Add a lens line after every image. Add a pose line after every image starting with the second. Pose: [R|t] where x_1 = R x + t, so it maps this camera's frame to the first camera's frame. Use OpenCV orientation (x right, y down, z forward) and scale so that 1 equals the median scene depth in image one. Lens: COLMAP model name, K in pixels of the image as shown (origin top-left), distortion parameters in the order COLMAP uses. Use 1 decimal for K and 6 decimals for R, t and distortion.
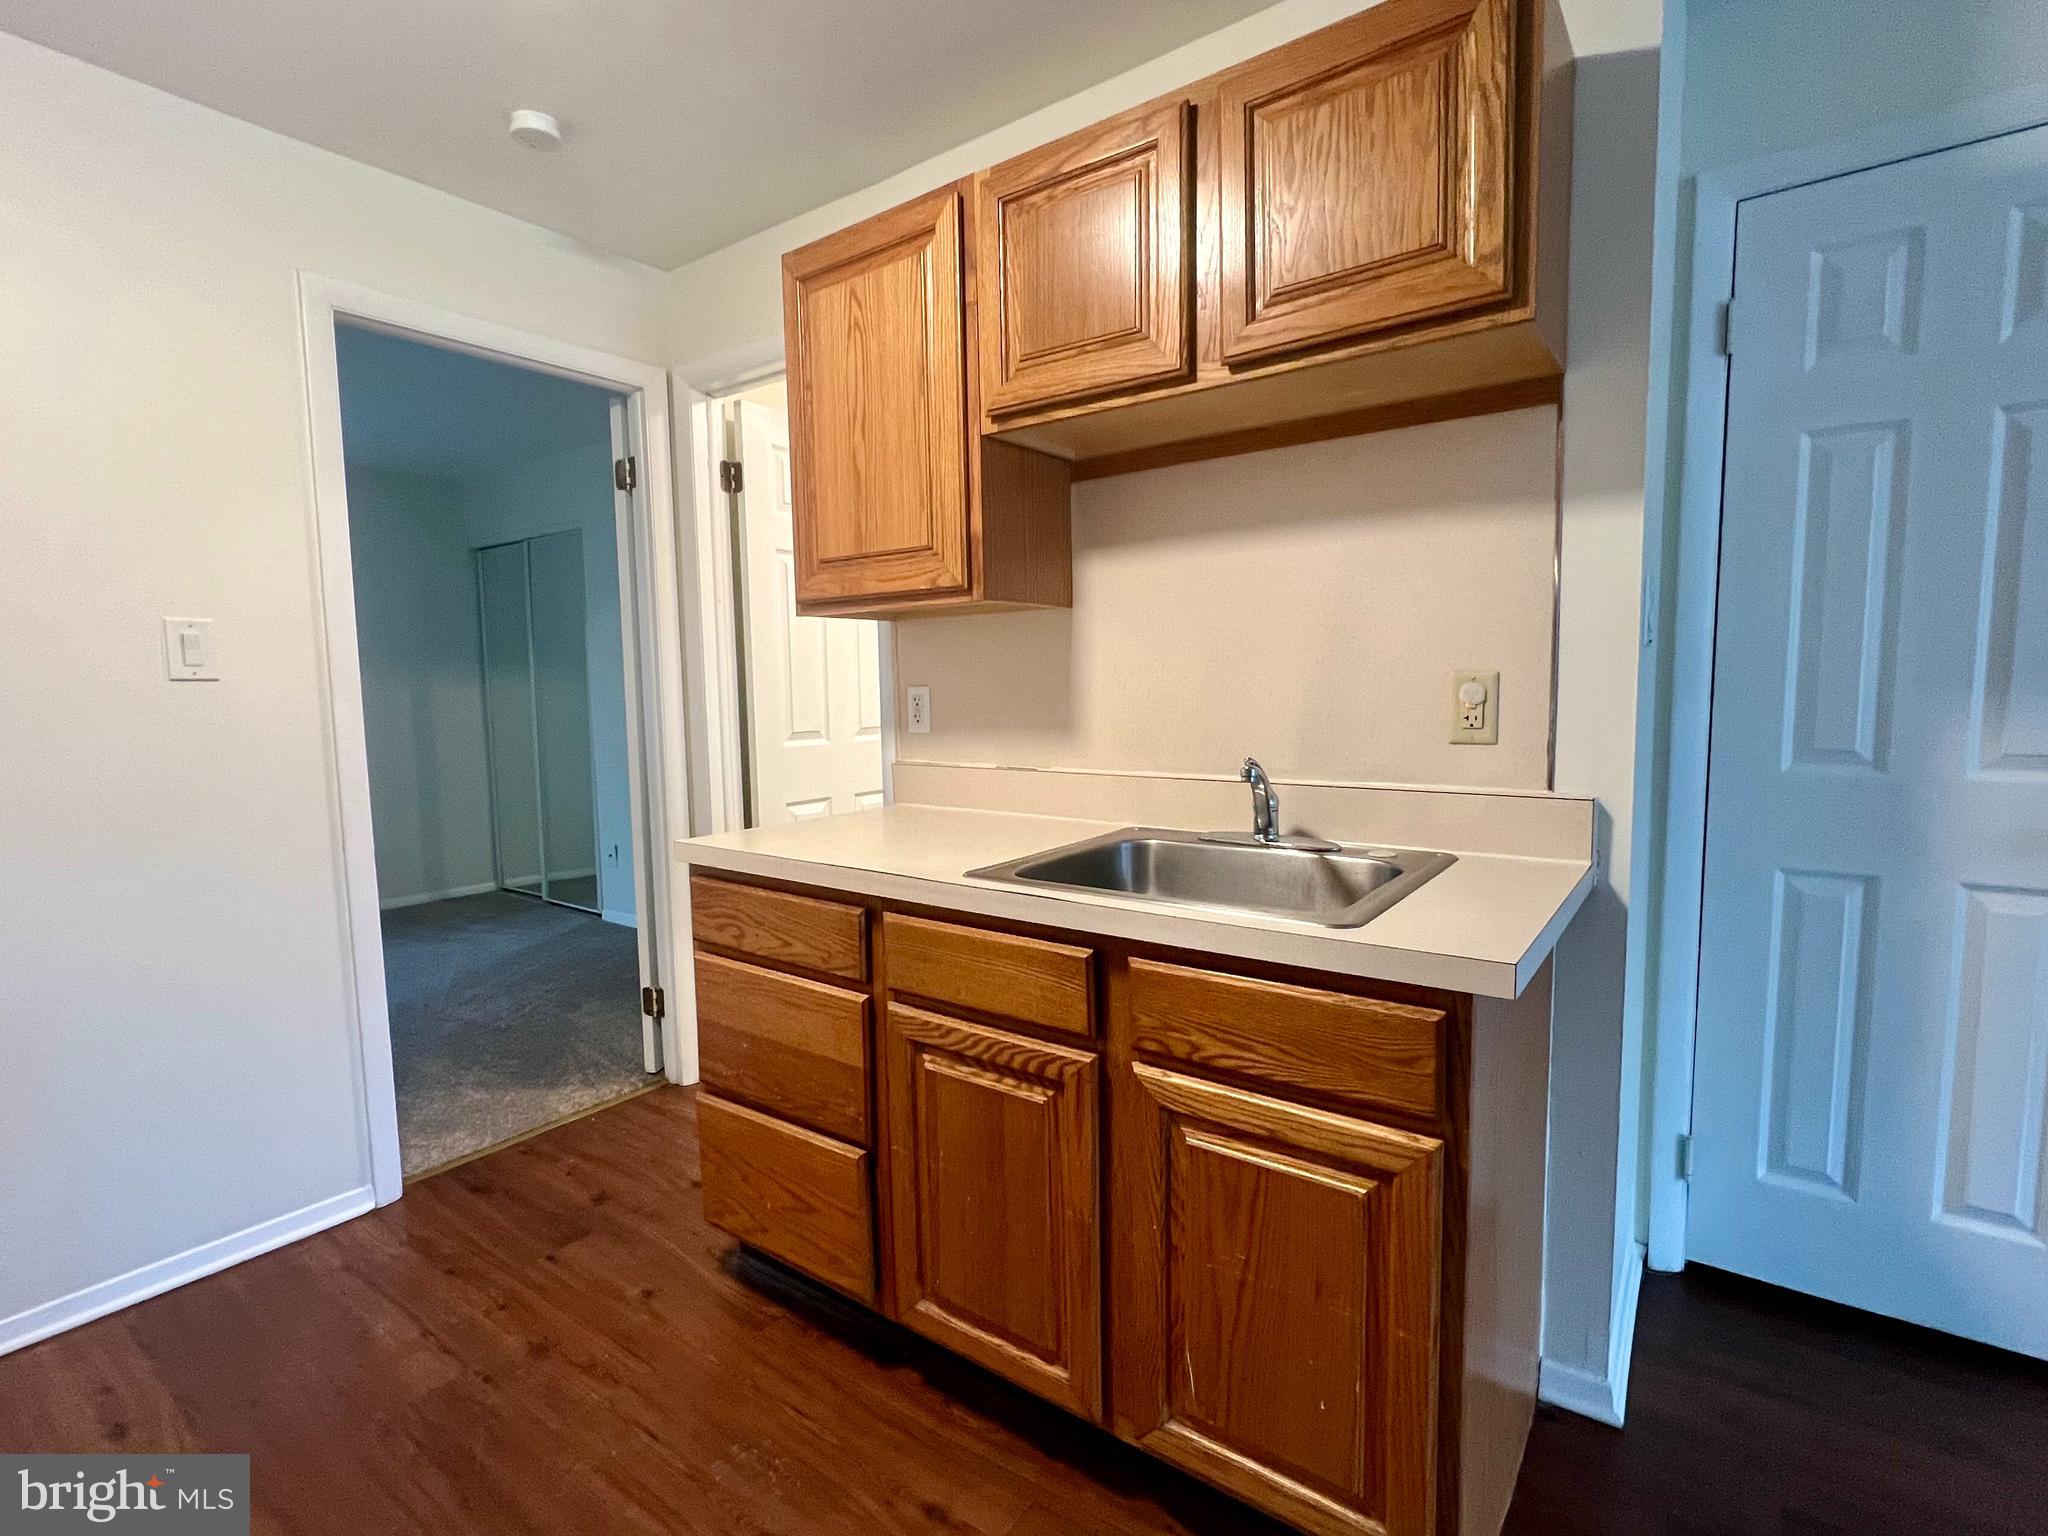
lens RADIAL K [[970.0, 0, 1011.1], [0, 970.0, 770.5], [0, 0, 1]] dist [0.001062, -0.000273]
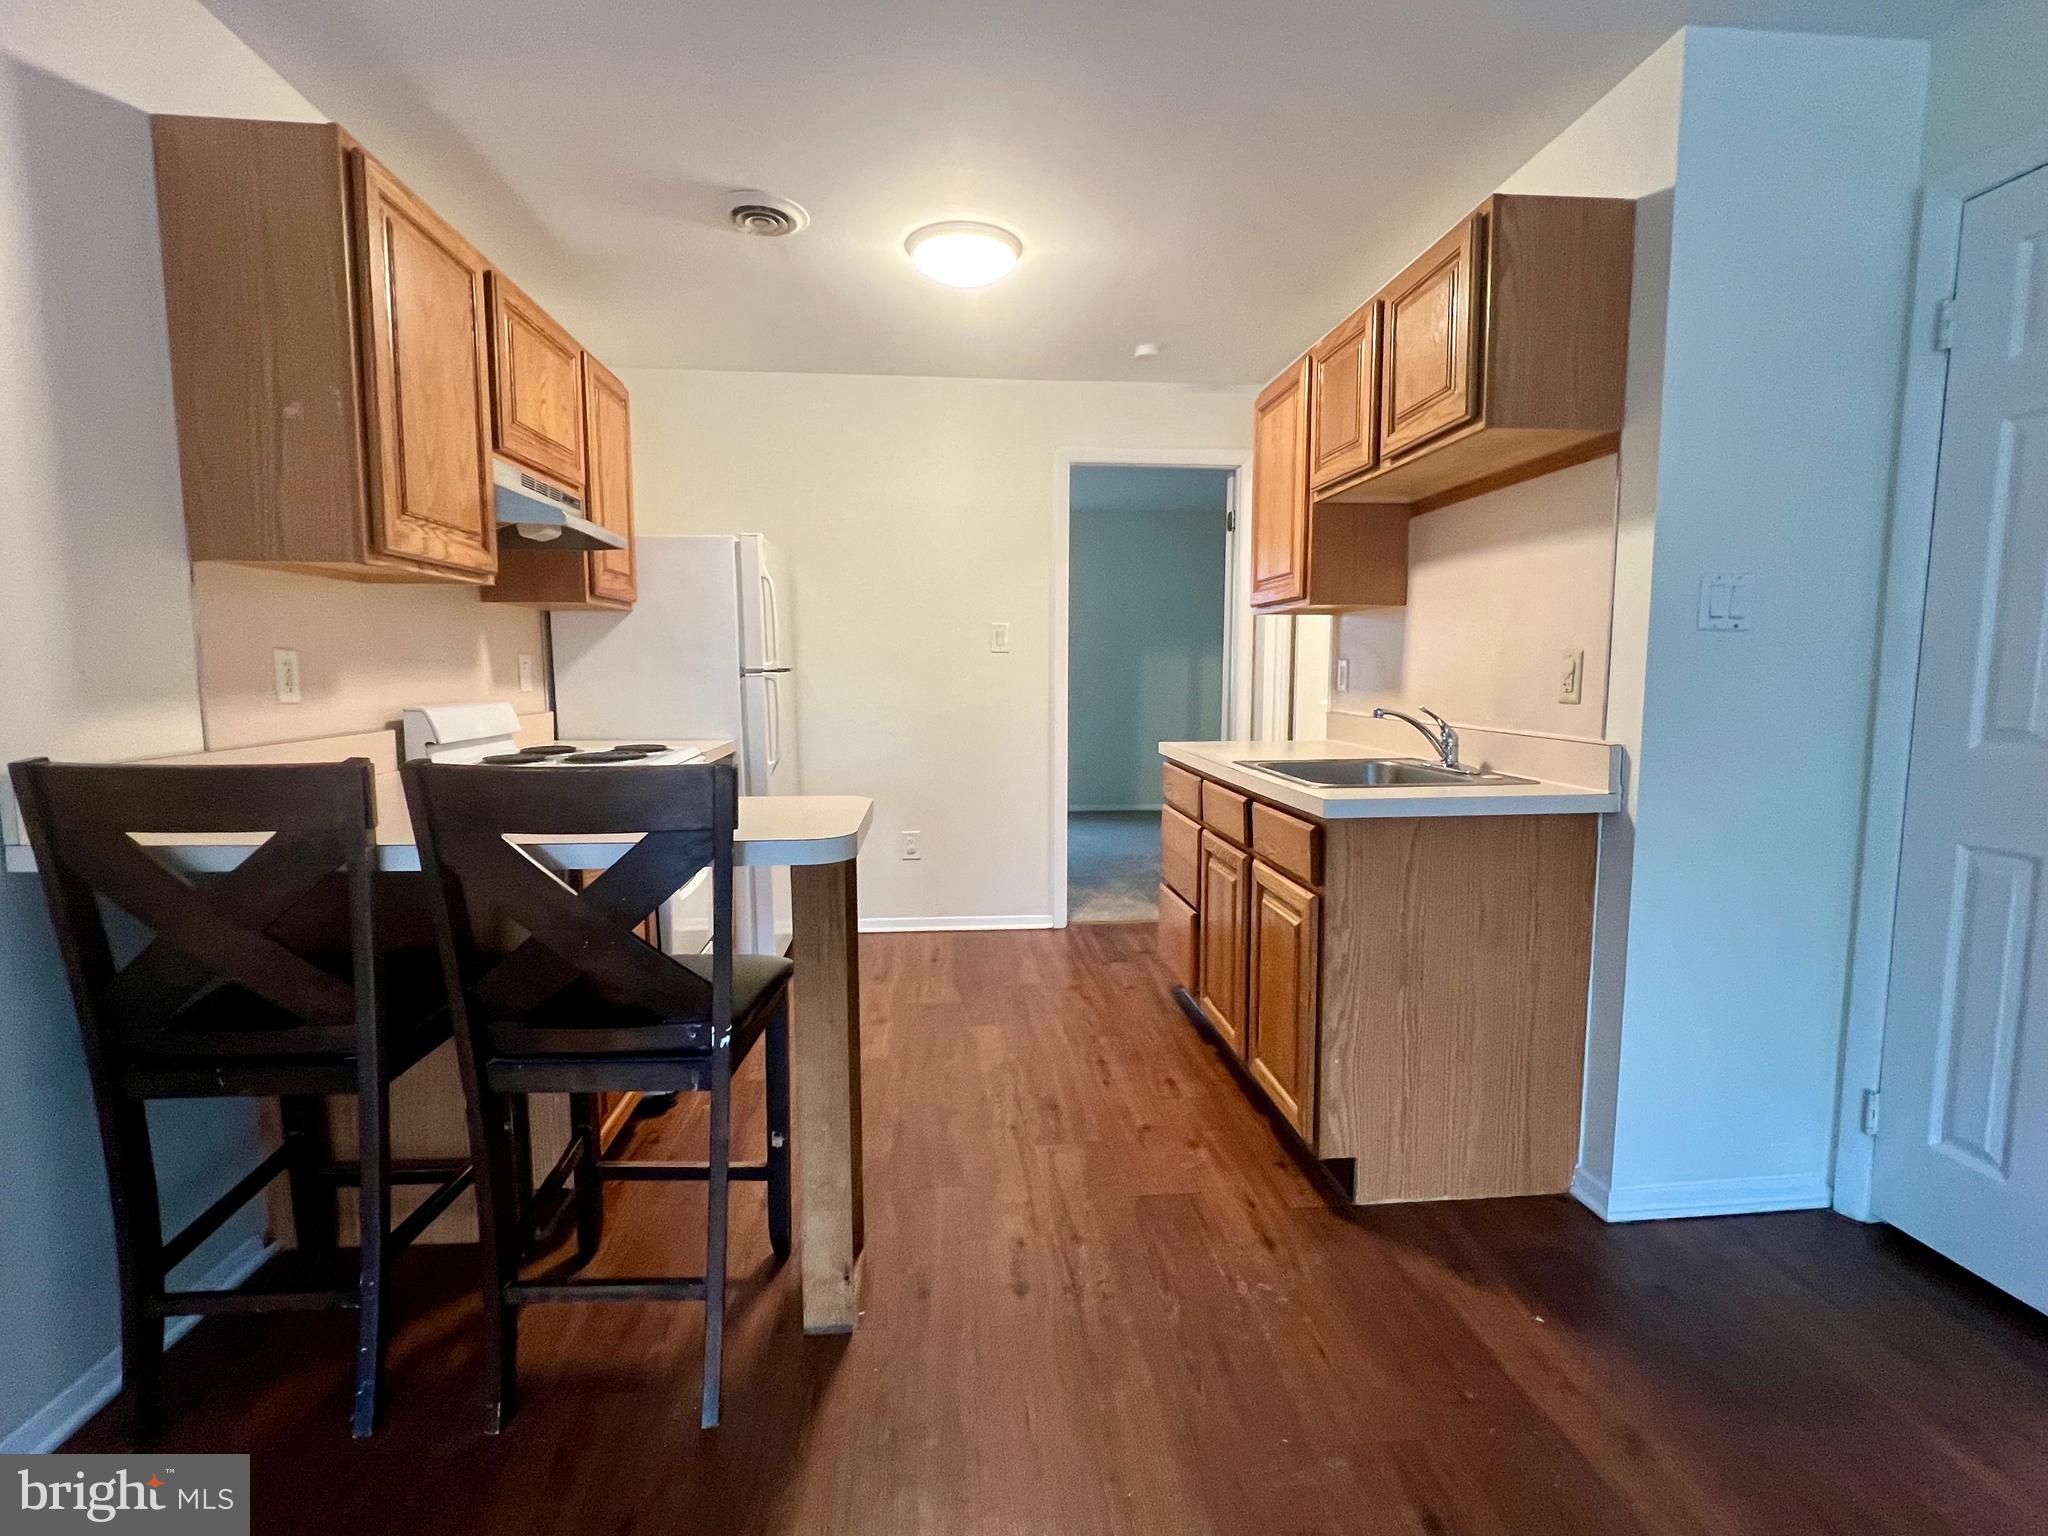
lens RADIAL K [[970.0, 0, 1023.1], [0, 970.0, 764.7], [0, 0, 1]] dist [0.001062, -0.000273]
pose [[0.665889, 0.091935, -0.740364, 0.882299], [-0.081410, 0.995406, 0.050384, 0.046491], [0.741595, 0.026723, 0.670315, -0.429939]]
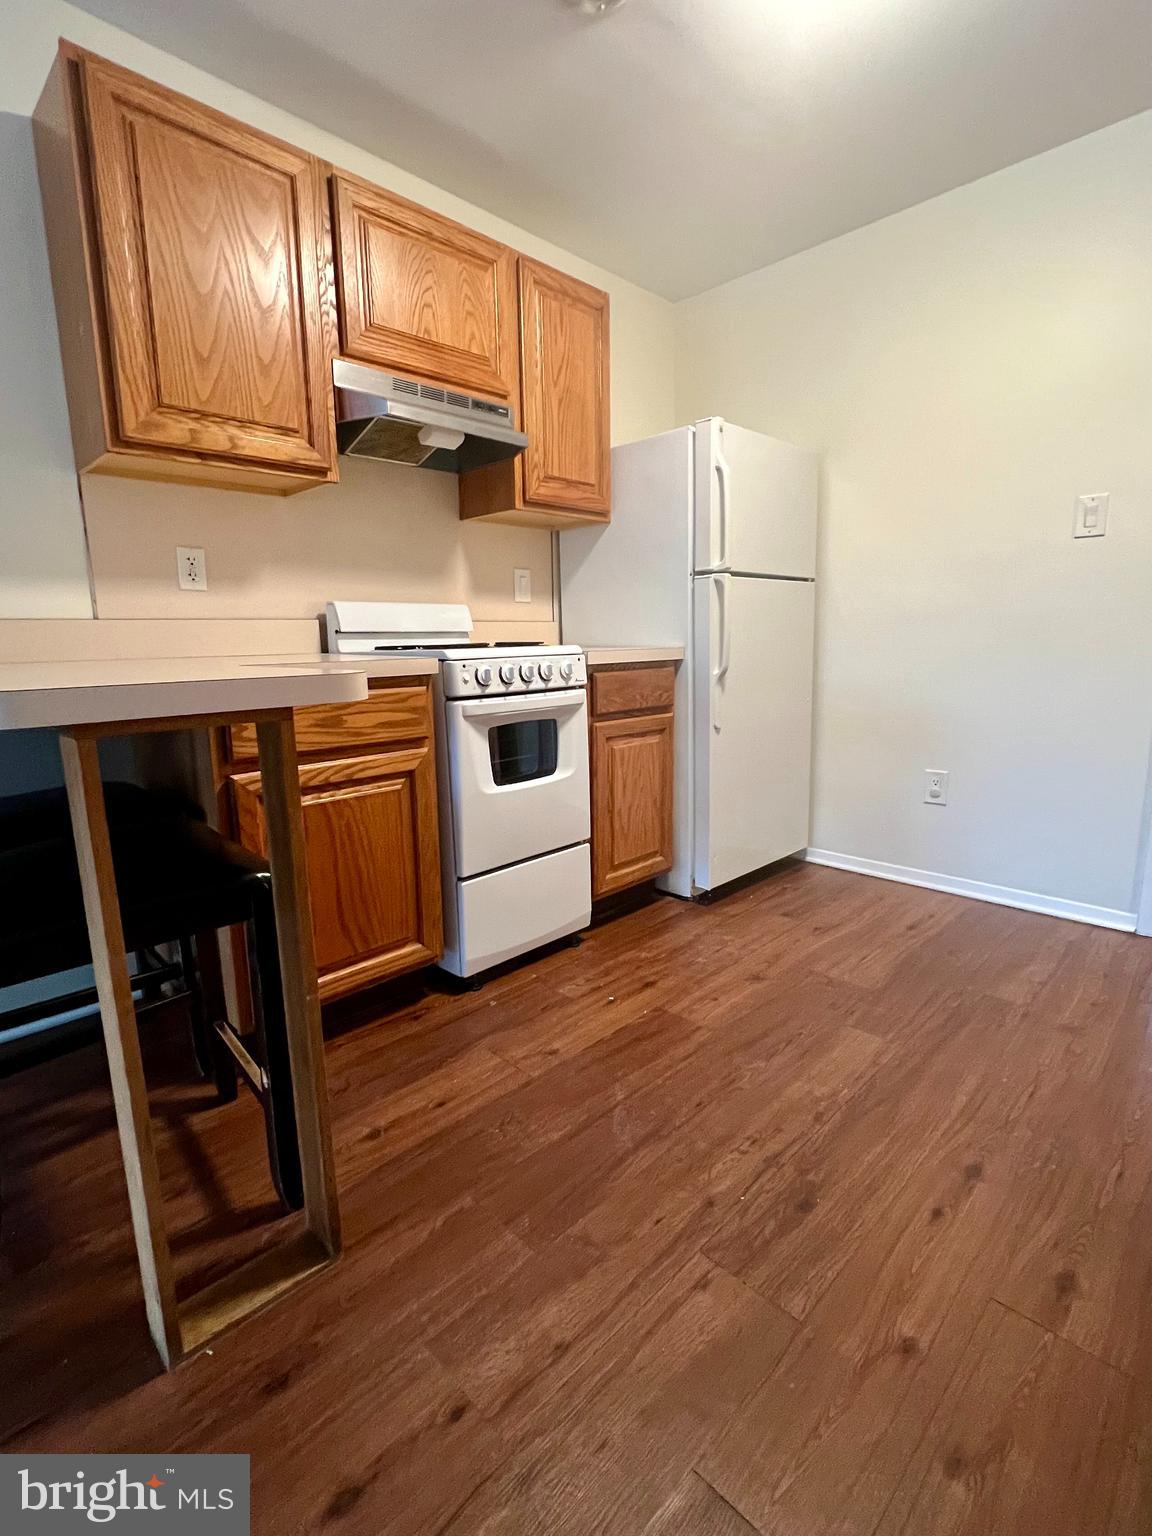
lens RADIAL K [[727.5, 0, 569.6], [0, 727.5, 766.4], [0, 0, 1]] dist [0.001062, -0.000273]
pose [[-0.150251, 0.191753, -0.969874, 0.507972], [-0.073997, 0.976078, 0.204443, 0.094576], [0.985875, 0.102486, -0.132467, 0.421023]]
